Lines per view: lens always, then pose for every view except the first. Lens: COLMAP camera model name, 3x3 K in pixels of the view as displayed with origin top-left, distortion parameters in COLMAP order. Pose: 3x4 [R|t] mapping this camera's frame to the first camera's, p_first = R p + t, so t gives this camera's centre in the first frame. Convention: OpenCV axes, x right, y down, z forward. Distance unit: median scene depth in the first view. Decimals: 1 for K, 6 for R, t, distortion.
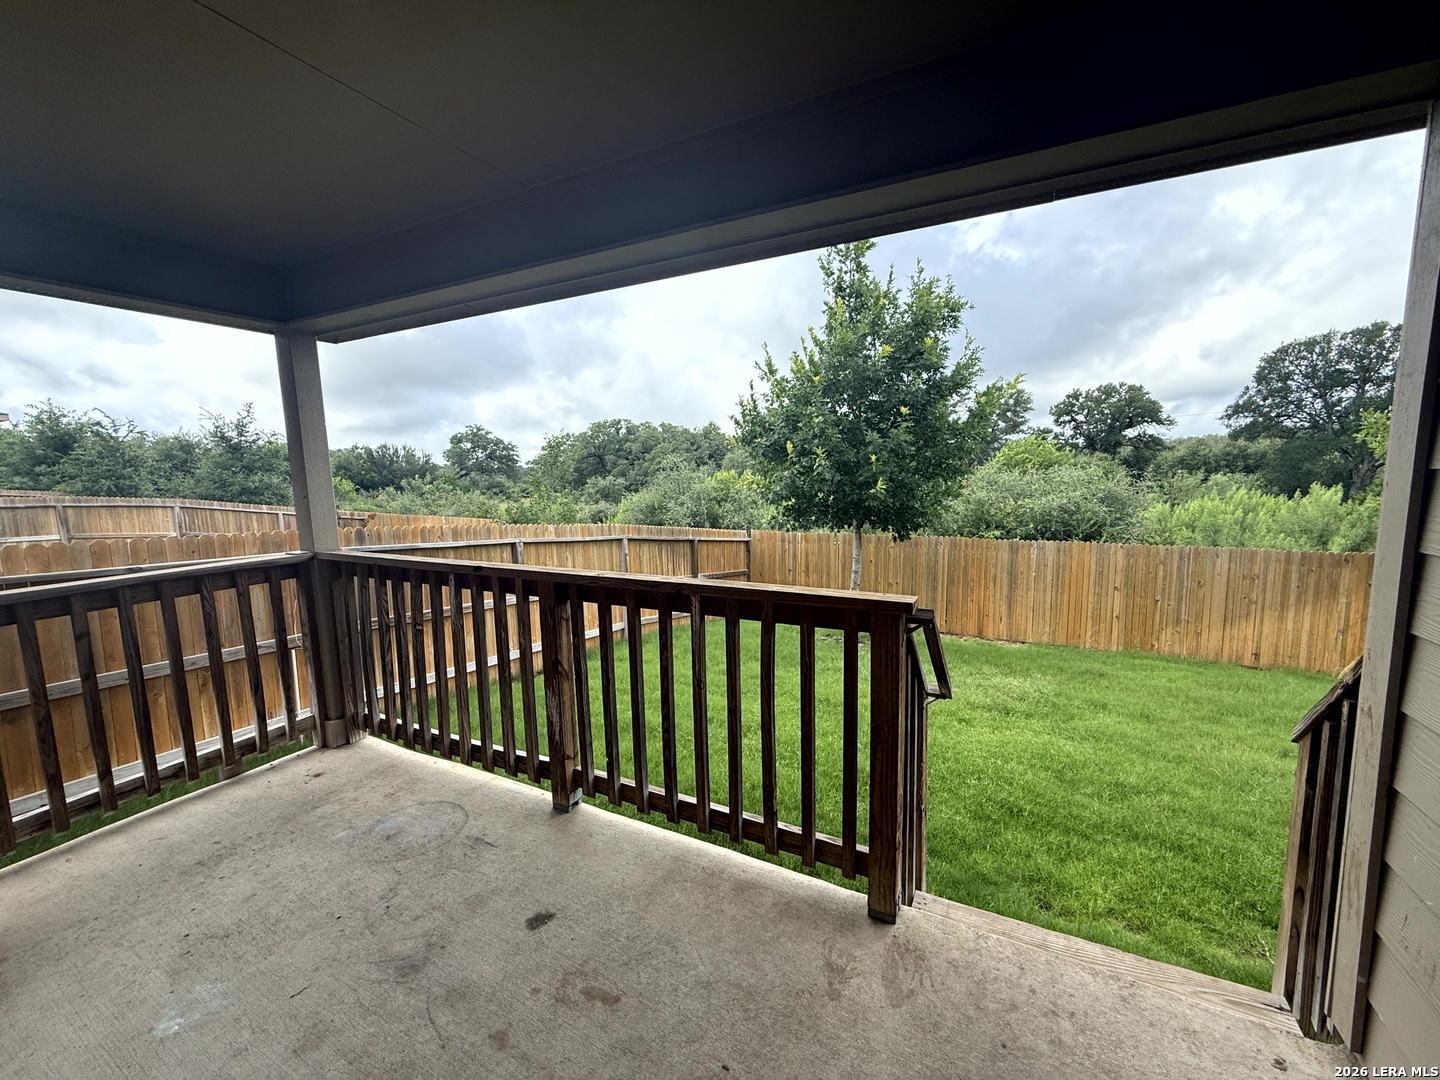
lens RADIAL K [[573.9, 0, 714.3], [0, 573.9, 537.0], [0, 0, 1]] dist [0.001231, -0.000610]
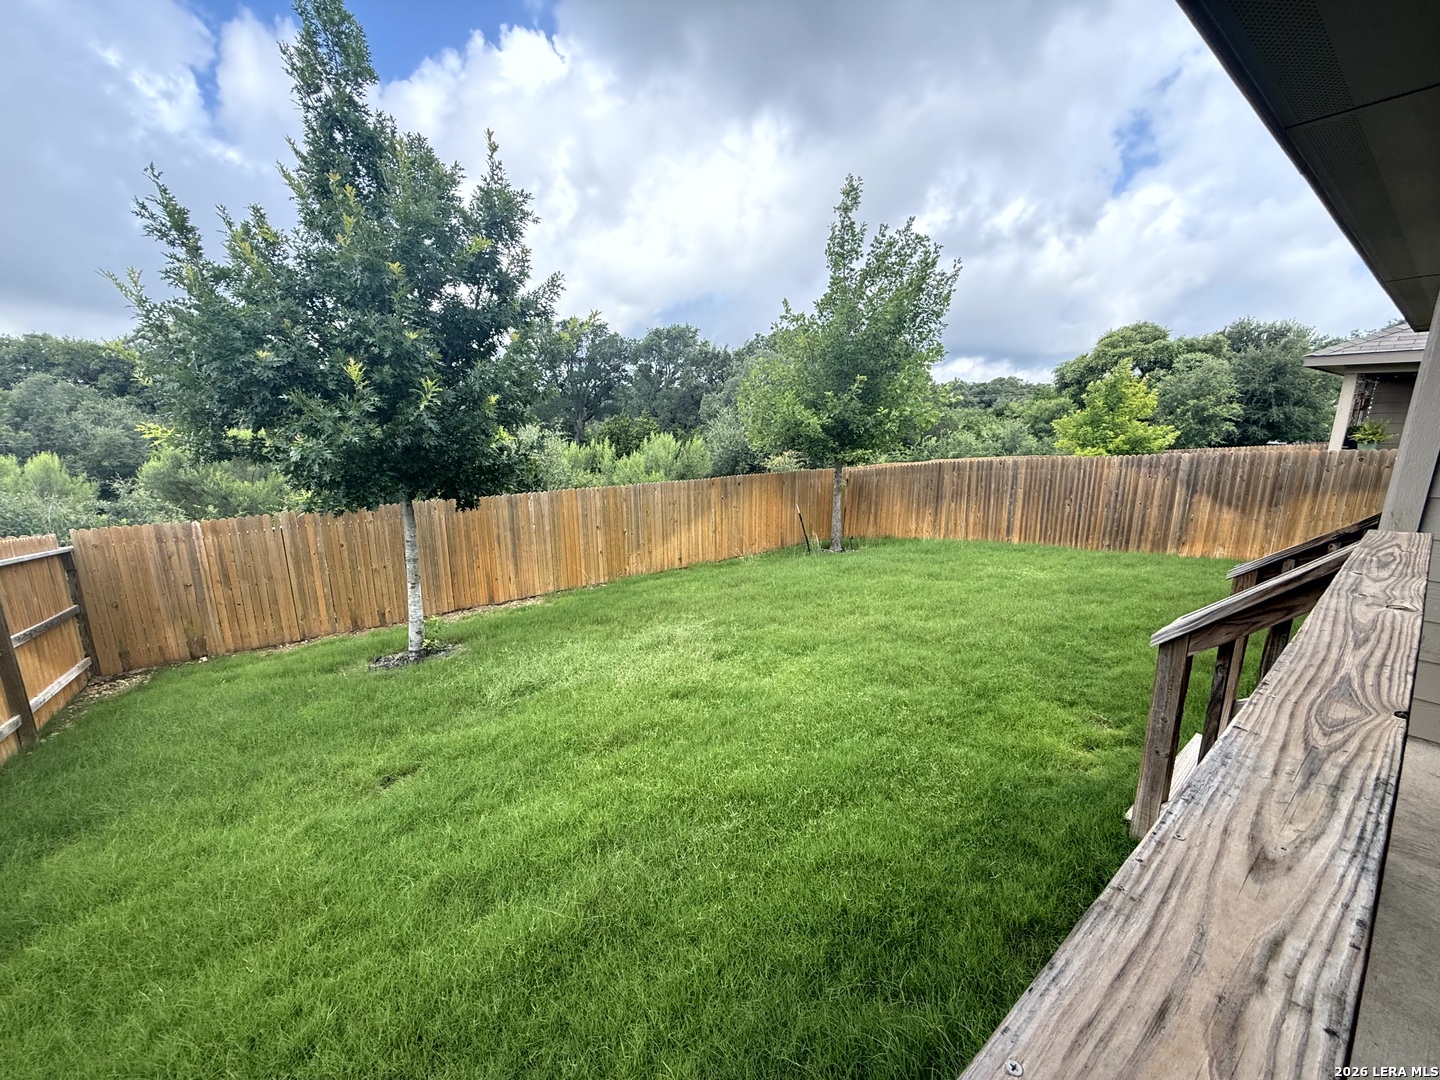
lens RADIAL K [[573.9, 0, 717.4], [0, 573.9, 544.2], [0, 0, 1]] dist [0.001231, -0.000610]
pose [[0.424037, -0.182479, 0.887070, -0.193560], [0.102473, 0.982868, 0.153201, -0.025304], [-0.899829, 0.025938, 0.435472, 0.286779]]
